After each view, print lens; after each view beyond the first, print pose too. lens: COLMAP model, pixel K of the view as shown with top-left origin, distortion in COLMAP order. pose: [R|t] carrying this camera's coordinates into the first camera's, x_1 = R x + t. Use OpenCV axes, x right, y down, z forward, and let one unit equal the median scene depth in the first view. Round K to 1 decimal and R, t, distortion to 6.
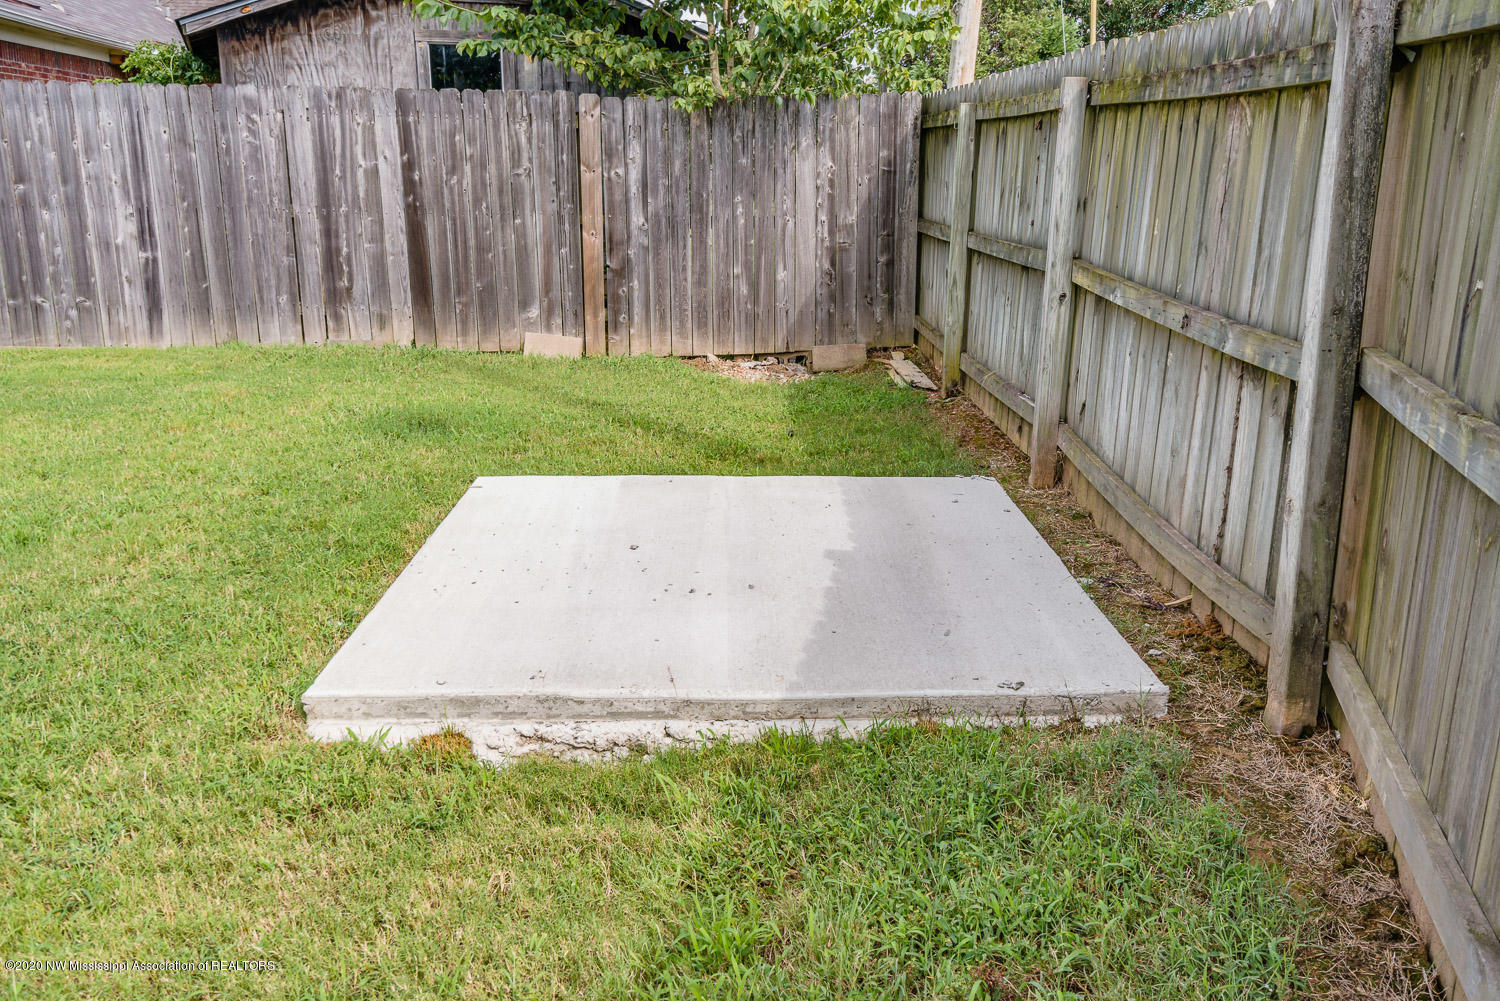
lens RADIAL K [[1224.0, 0, 750.0], [0, 1224.0, 500.5], [0, 0, 1]] dist [-0.003409, 0.005829]
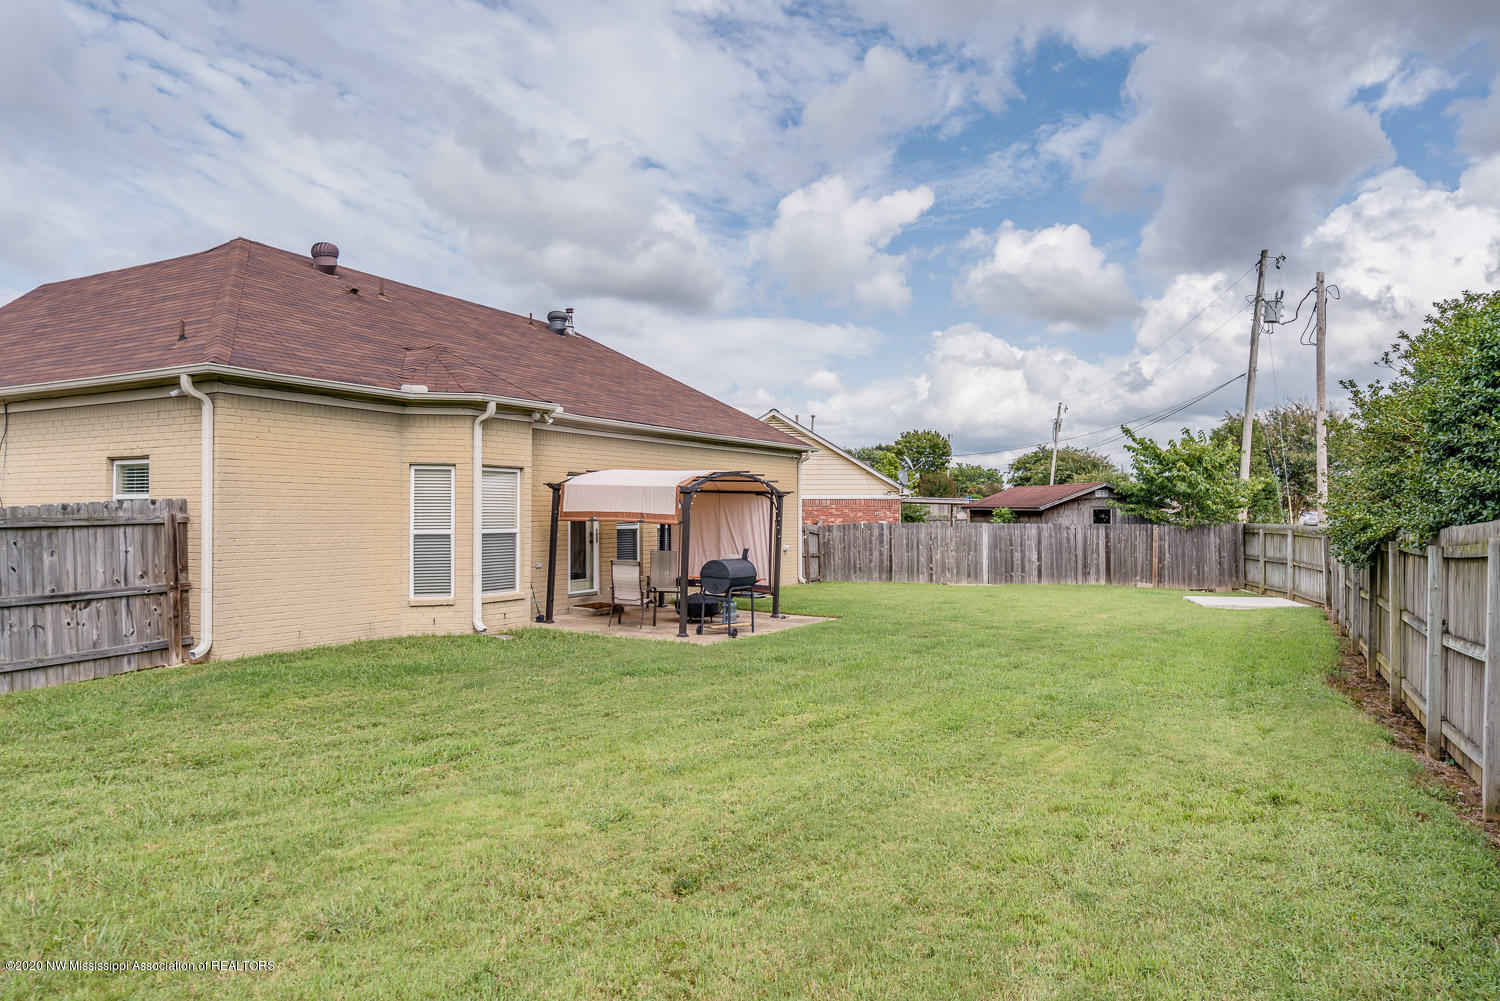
lens RADIAL K [[942.9, 0, 750.0], [0, 942.9, 500.5], [0, 0, 1]] dist [0.002755, 0.002084]
pose [[0.968207, -0.015818, -0.249650, -0.634389], [-0.055693, 0.959319, -0.276778, 0.522887], [0.243872, 0.281882, 0.927938, -2.212801]]
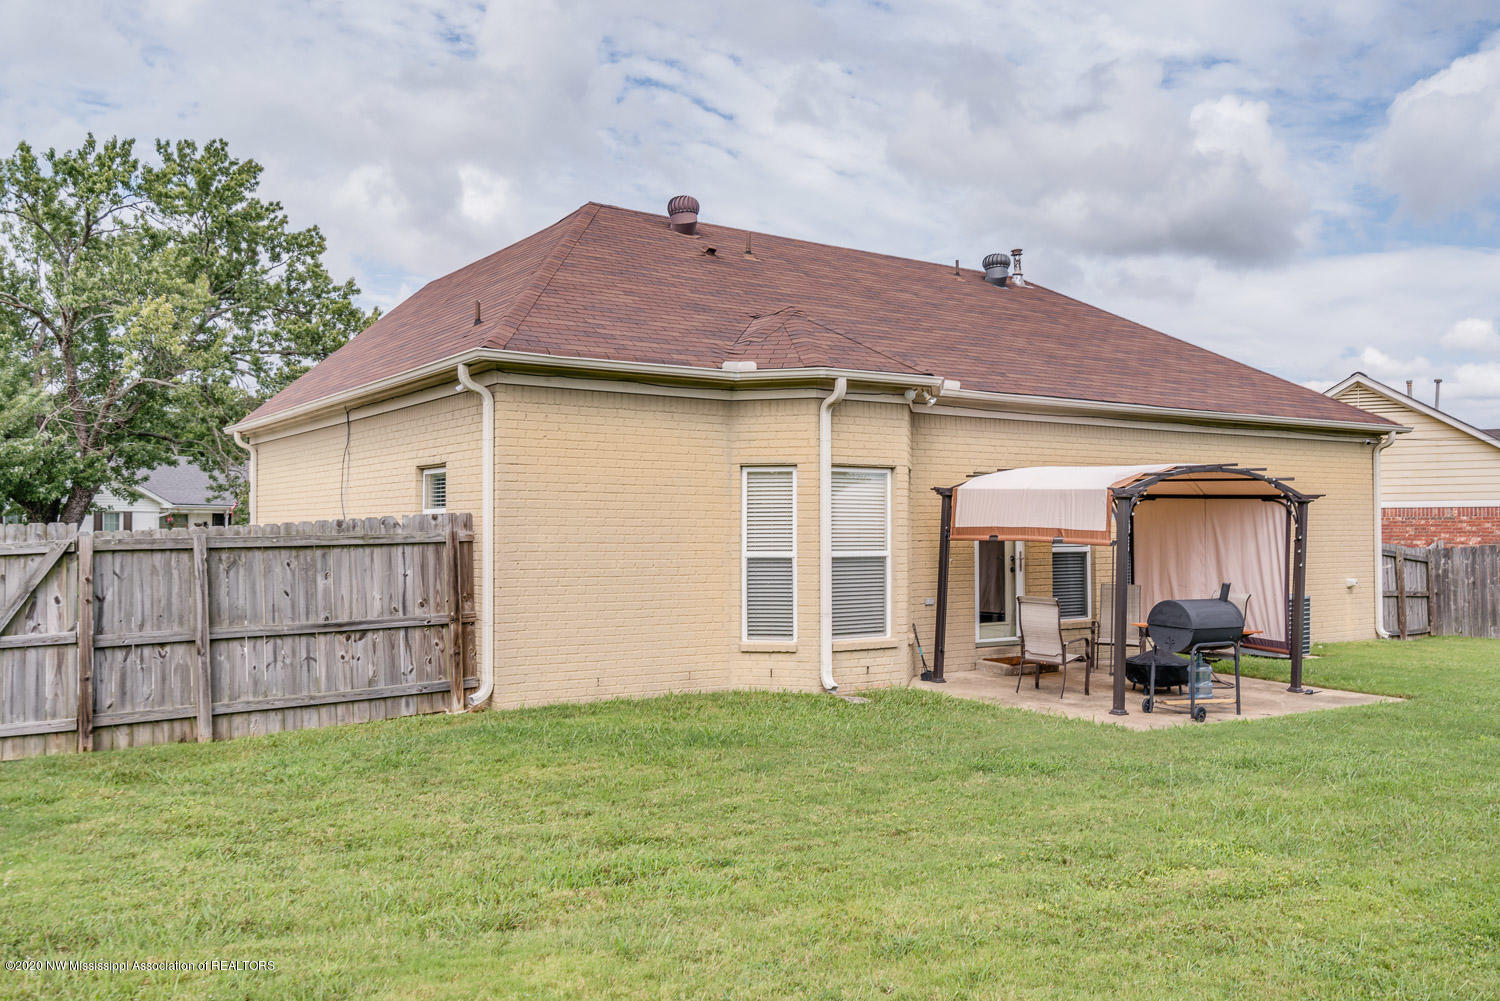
lens RADIAL K [[1224.0, 0, 750.0], [0, 1224.0, 500.5], [0, 0, 1]] dist [-0.003409, 0.005829]
pose [[0.751880, -0.030247, -0.658606, -0.387381], [-0.166728, 0.957754, -0.234326, 0.377167], [0.637870, 0.285993, 0.715073, -1.665815]]
